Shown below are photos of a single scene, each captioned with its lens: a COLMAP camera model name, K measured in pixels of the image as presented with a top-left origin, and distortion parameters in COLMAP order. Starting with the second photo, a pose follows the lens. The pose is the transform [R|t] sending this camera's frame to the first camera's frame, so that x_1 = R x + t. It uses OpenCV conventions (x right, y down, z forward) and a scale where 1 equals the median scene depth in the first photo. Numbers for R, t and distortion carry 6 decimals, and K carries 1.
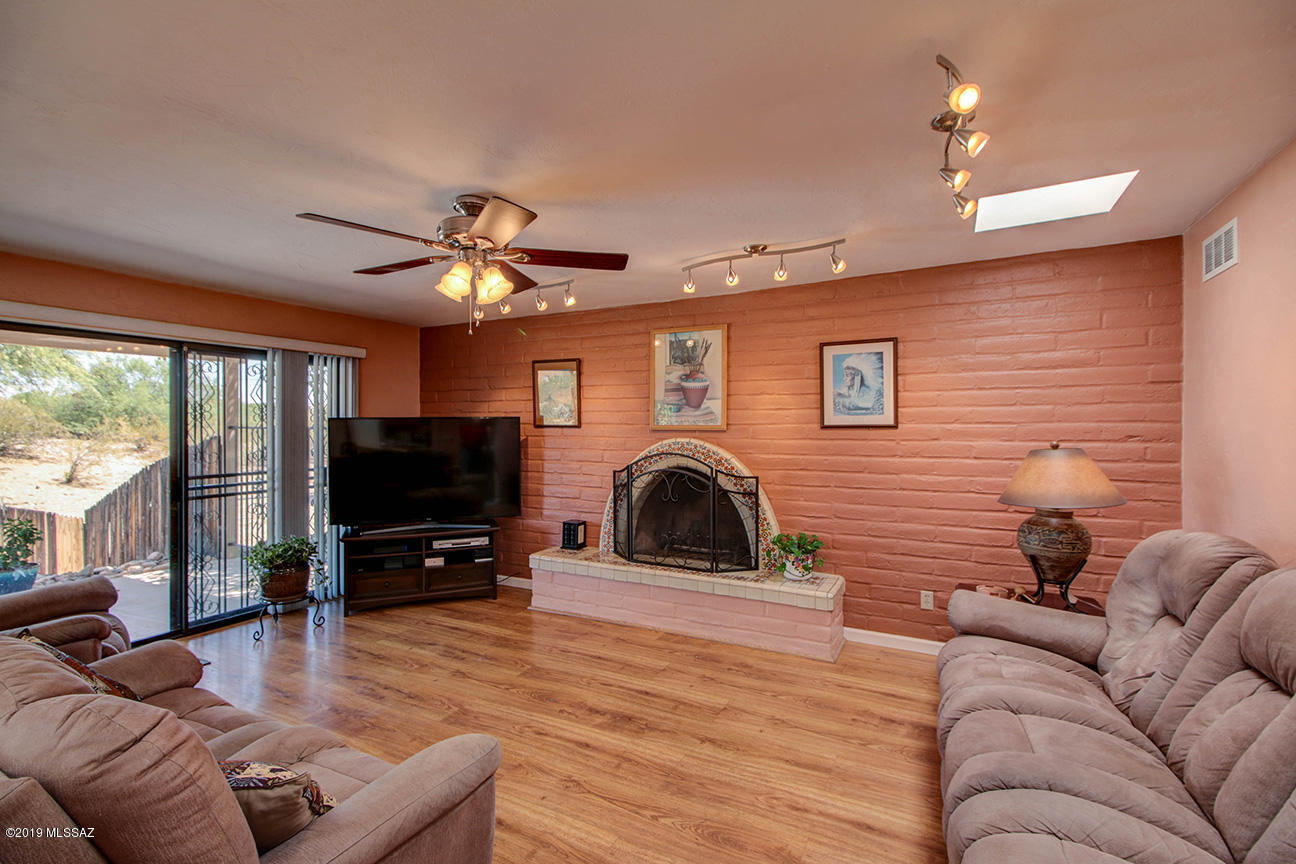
lens RADIAL K [[588.1, 0, 637.5], [0, 588.1, 424.9], [0, 0, 1]] dist [0.015006, -0.010069]
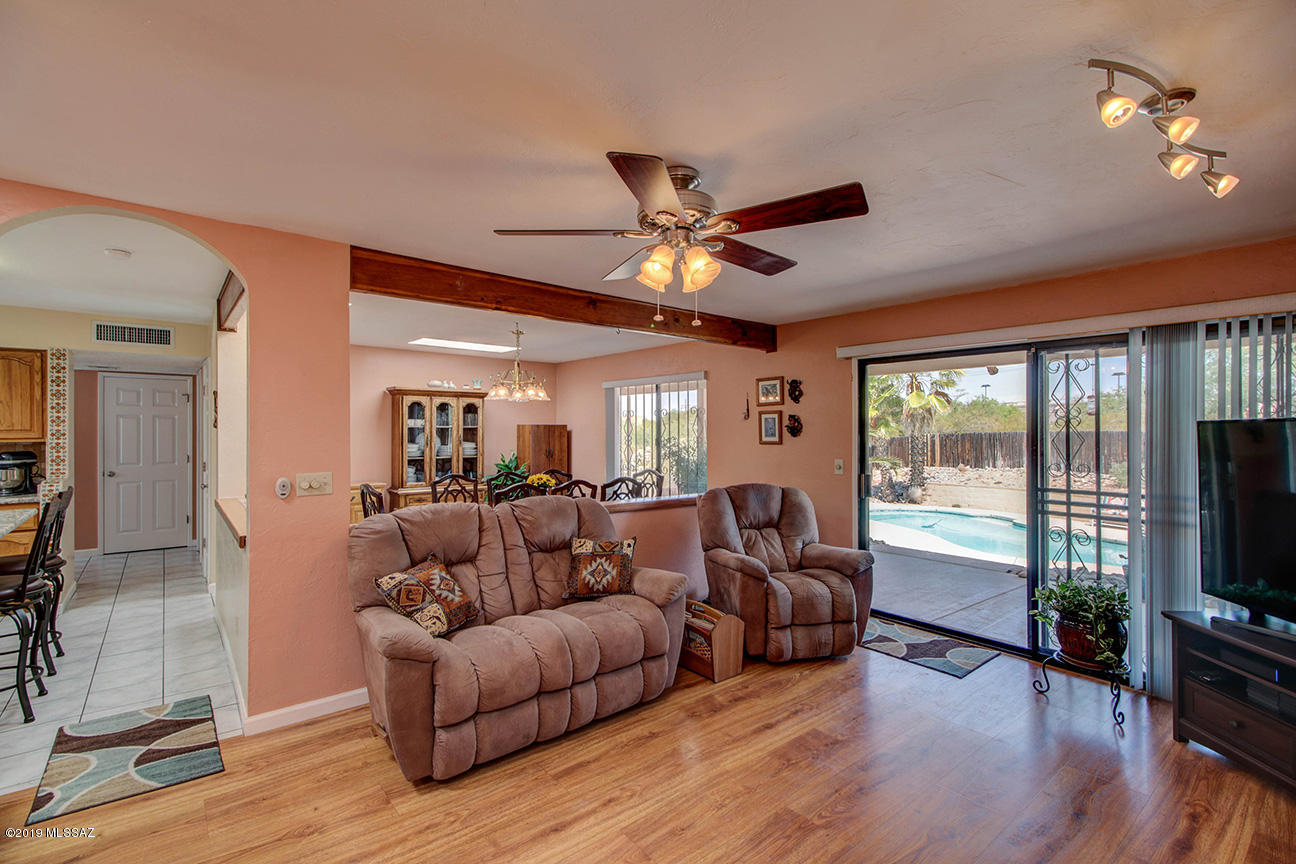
lens RADIAL K [[588.1, 0, 645.2], [0, 588.1, 428.2], [0, 0, 1]] dist [0.015006, -0.010069]
pose [[-0.388465, -0.003950, -0.921455, 0.294783], [-0.000562, 0.999992, -0.004049, -0.001281], [0.921463, -0.001055, -0.388464, 0.710247]]
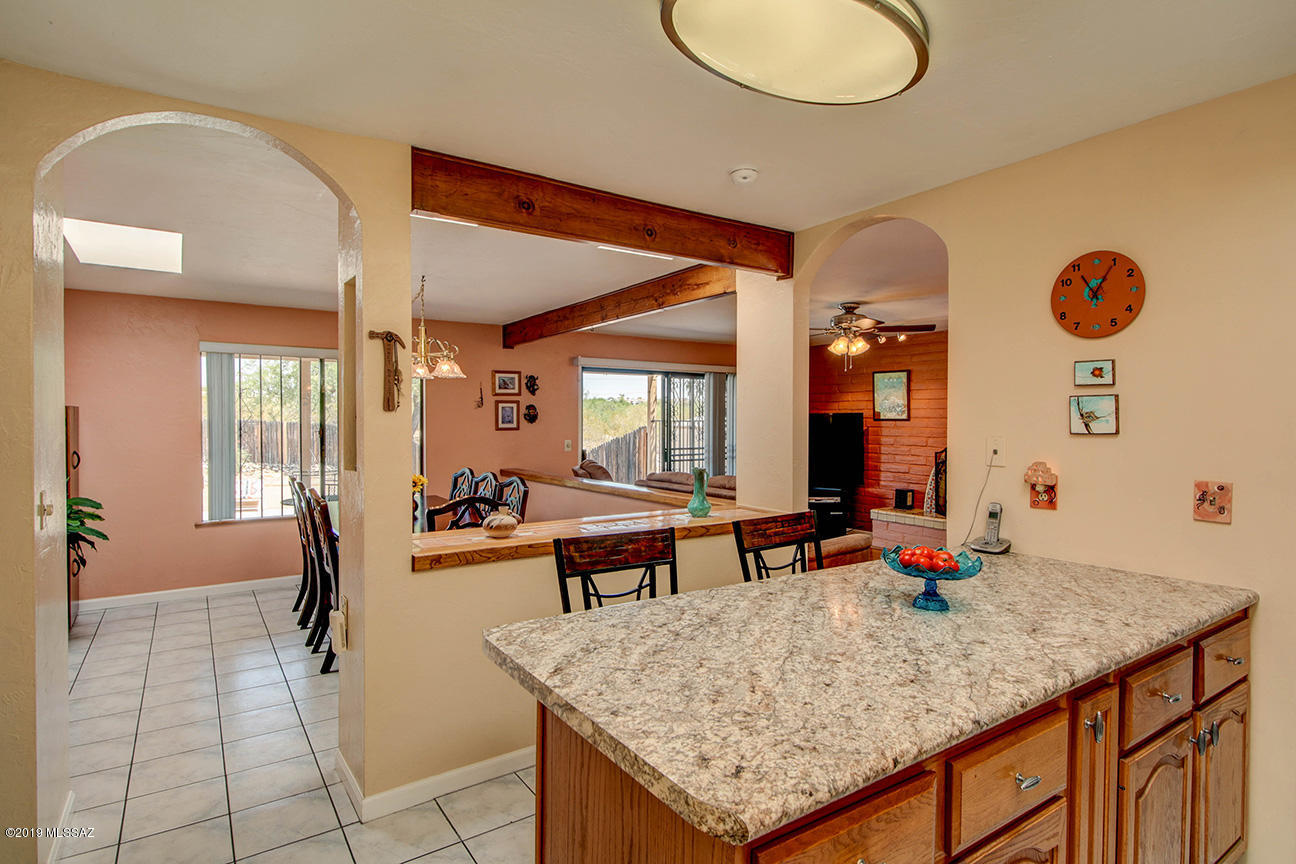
lens RADIAL K [[676.0, 0, 638.5], [0, 676.0, 428.2], [0, 0, 1]] dist [0.016319, -0.003795]
pose [[0.884192, 0.005524, -0.467091, 0.085992], [0.000246, 0.999924, 0.012292, 0.002657], [0.467123, -0.010984, 0.884124, -0.721741]]
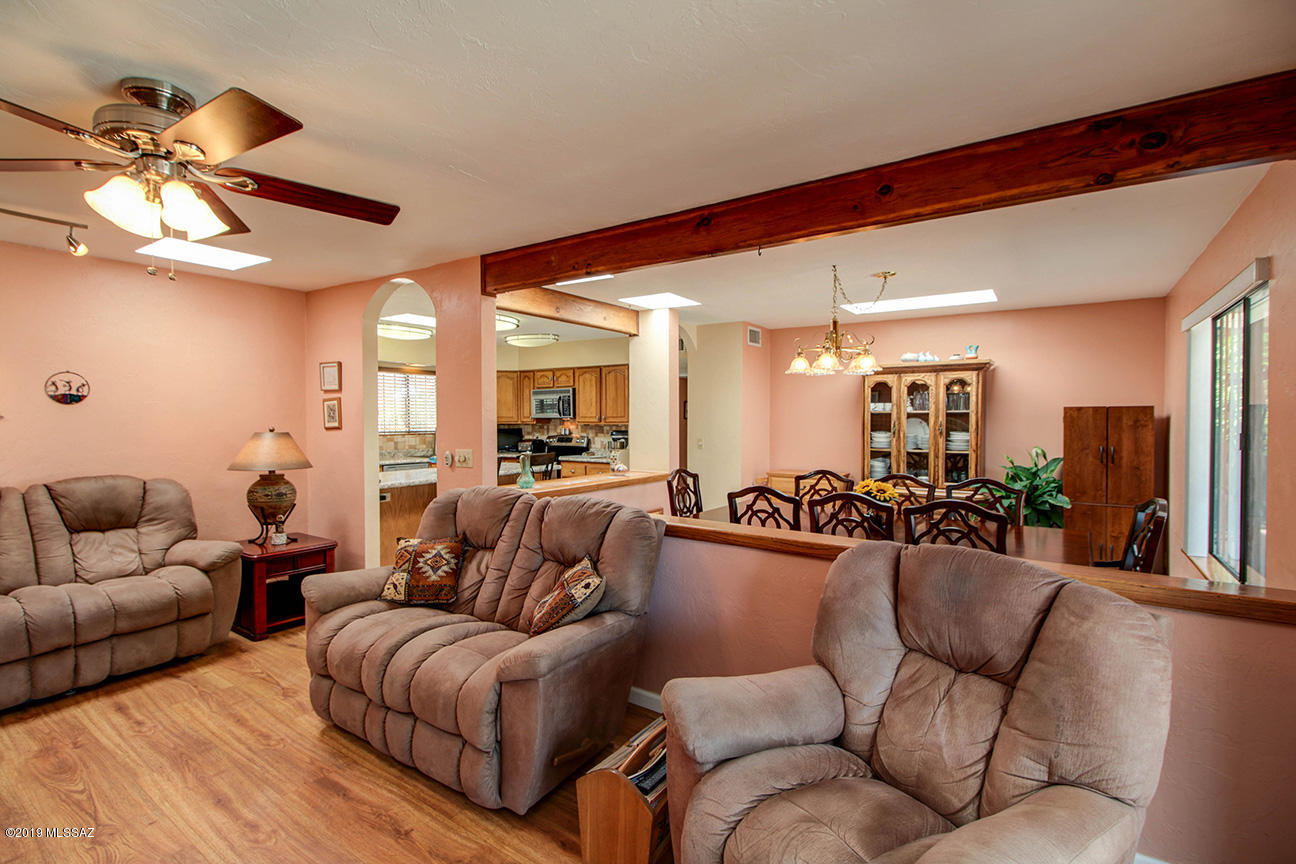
lens RADIAL K [[588.1, 0, 643.2], [0, 588.1, 430.2], [0, 0, 1]] dist [0.015006, -0.010069]
pose [[-0.992362, -0.003975, 0.123296, -0.506206], [-0.001366, 0.999773, 0.021241, 0.001919], [-0.123352, 0.020911, -0.992143, 0.890845]]
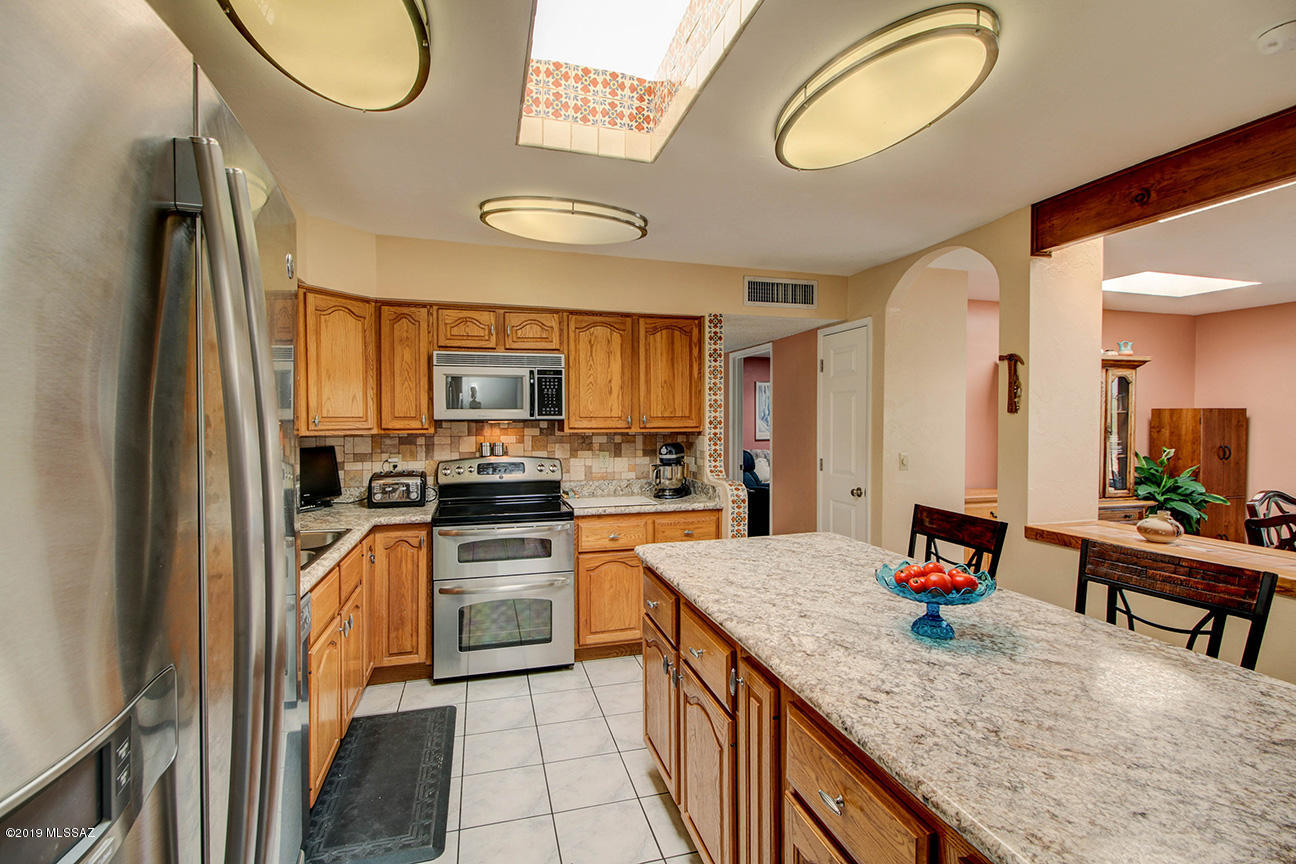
lens RADIAL K [[588.1, 0, 641.4], [0, 588.1, 425.3], [0, 0, 1]] dist [0.015006, -0.010069]
pose [[-0.727150, 0.006856, -0.686444, 0.380639], [0.000418, 0.999954, 0.009544, 0.002766], [0.686479, 0.006653, -0.727120, -0.151158]]
